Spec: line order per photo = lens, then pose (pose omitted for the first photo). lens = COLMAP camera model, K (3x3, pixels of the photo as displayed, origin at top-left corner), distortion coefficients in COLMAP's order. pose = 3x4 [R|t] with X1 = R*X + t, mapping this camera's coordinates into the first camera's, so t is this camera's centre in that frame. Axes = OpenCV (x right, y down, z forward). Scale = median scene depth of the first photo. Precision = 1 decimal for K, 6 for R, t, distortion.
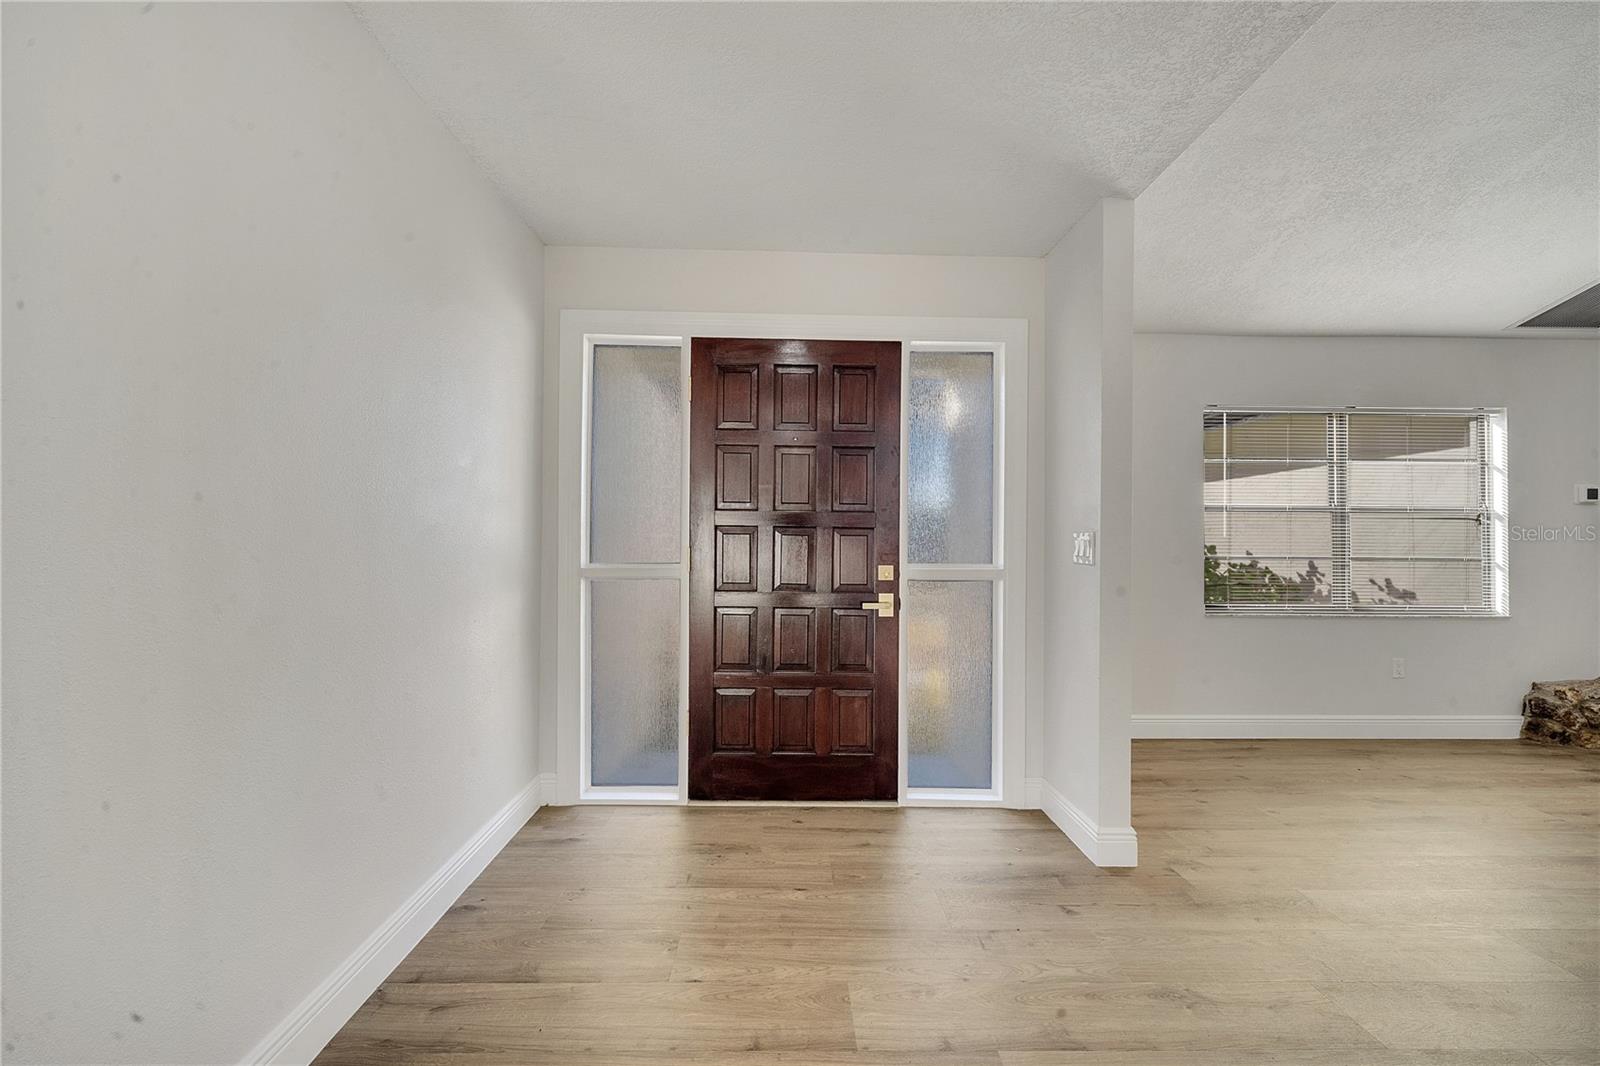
lens RADIAL K [[650.3, 0, 792.5], [0, 650.3, 541.0], [0, 0, 1]] dist [0.006375, -0.001937]
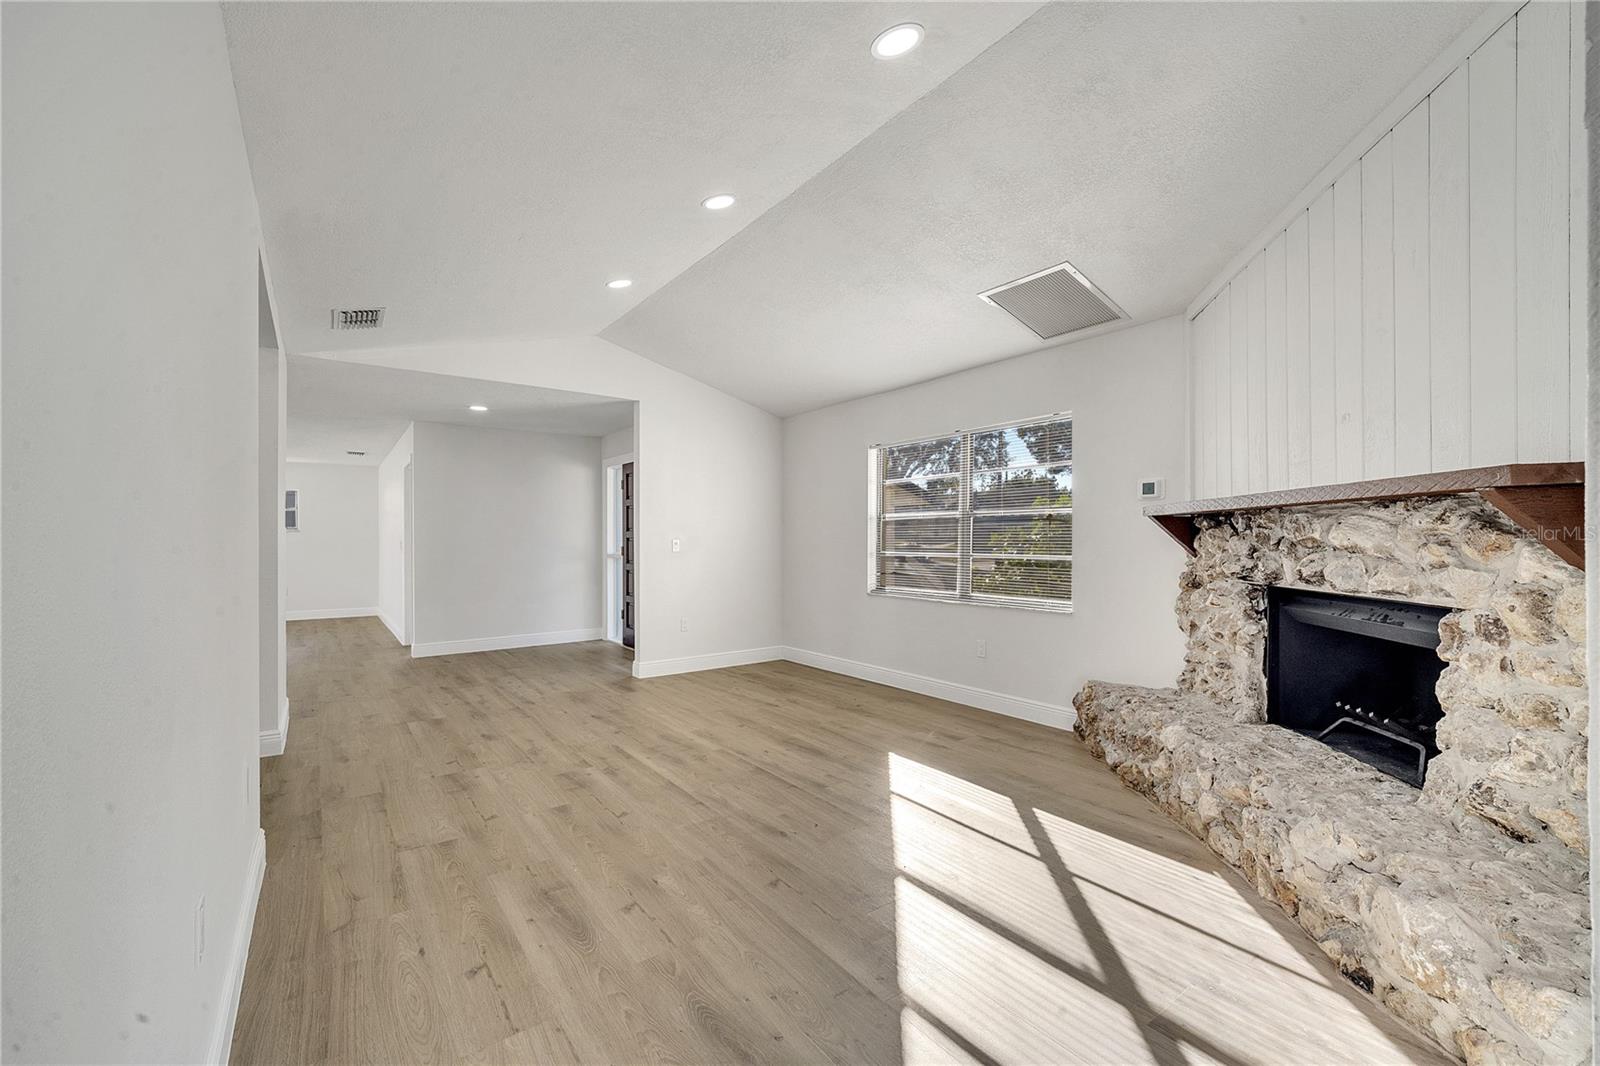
lens RADIAL K [[650.3, 0, 795.1], [0, 650.3, 540.8], [0, 0, 1]] dist [0.006375, -0.001937]
pose [[0.574693, -0.004874, -0.818355, 1.691452], [0.010471, 0.999944, 0.001398, -0.002554], [0.818302, -0.009372, 0.574712, 0.060663]]
